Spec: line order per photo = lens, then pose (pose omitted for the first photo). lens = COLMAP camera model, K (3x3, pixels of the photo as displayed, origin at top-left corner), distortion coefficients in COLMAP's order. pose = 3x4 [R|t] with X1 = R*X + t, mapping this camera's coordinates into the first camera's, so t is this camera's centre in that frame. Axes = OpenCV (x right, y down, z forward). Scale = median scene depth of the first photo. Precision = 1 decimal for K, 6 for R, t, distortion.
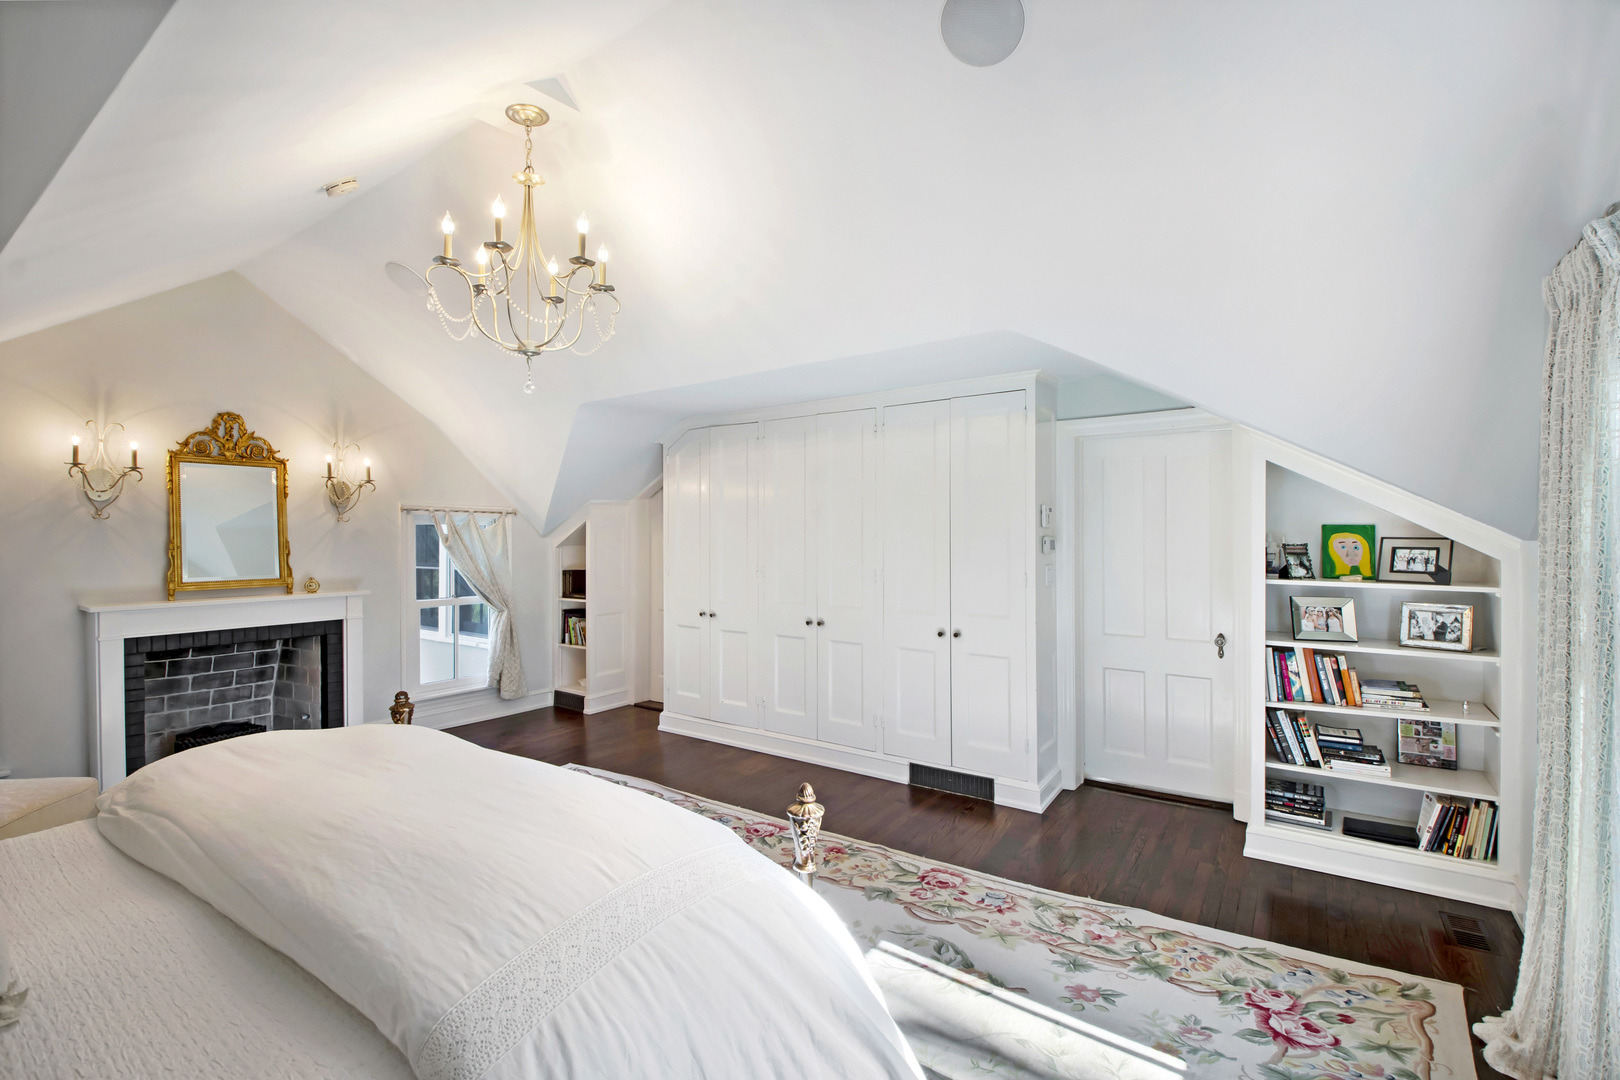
lens RADIAL K [[702.4, 0, 818.9], [0, 702.4, 530.8], [0, 0, 1]] dist [-0.032230, -0.001191]
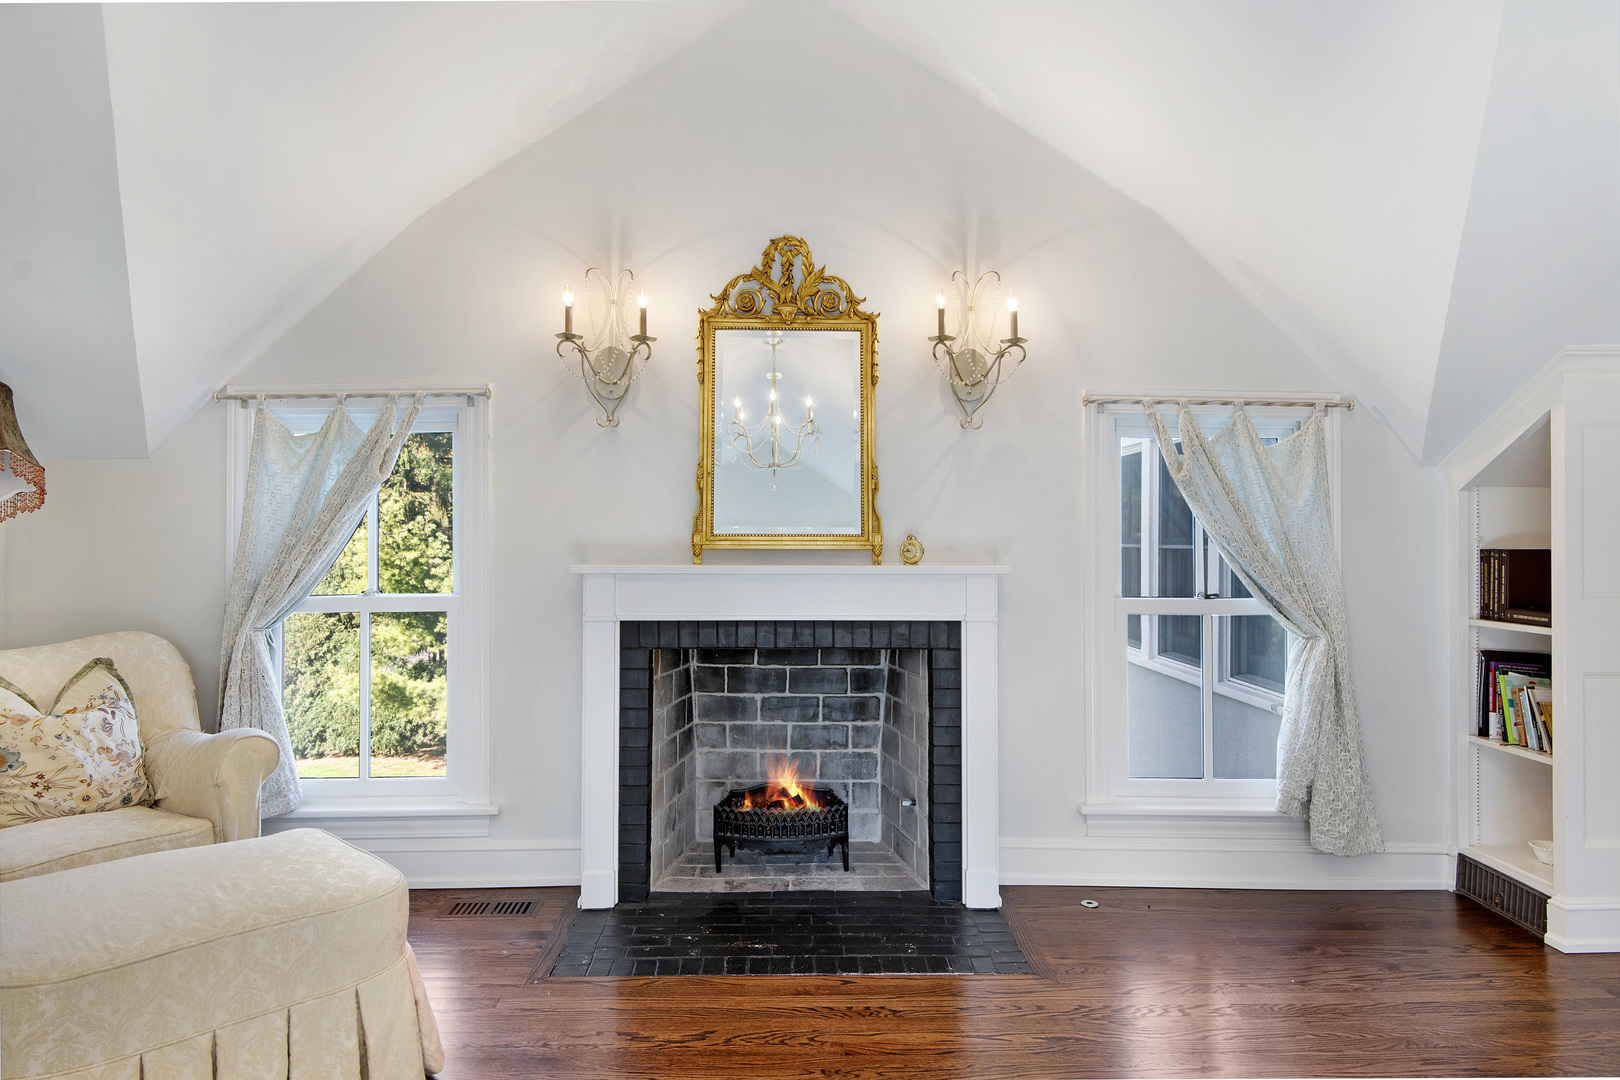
lens RADIAL K [[980.1, 0, 808.1], [0, 980.1, 513.0], [0, 0, 1]] dist [-0.004305, -0.003578]
pose [[0.564379, -0.009675, -0.825459, -0.171084], [-0.001000, 0.999923, -0.012403, 0.058718], [0.825515, 0.007826, 0.564326, 0.510668]]
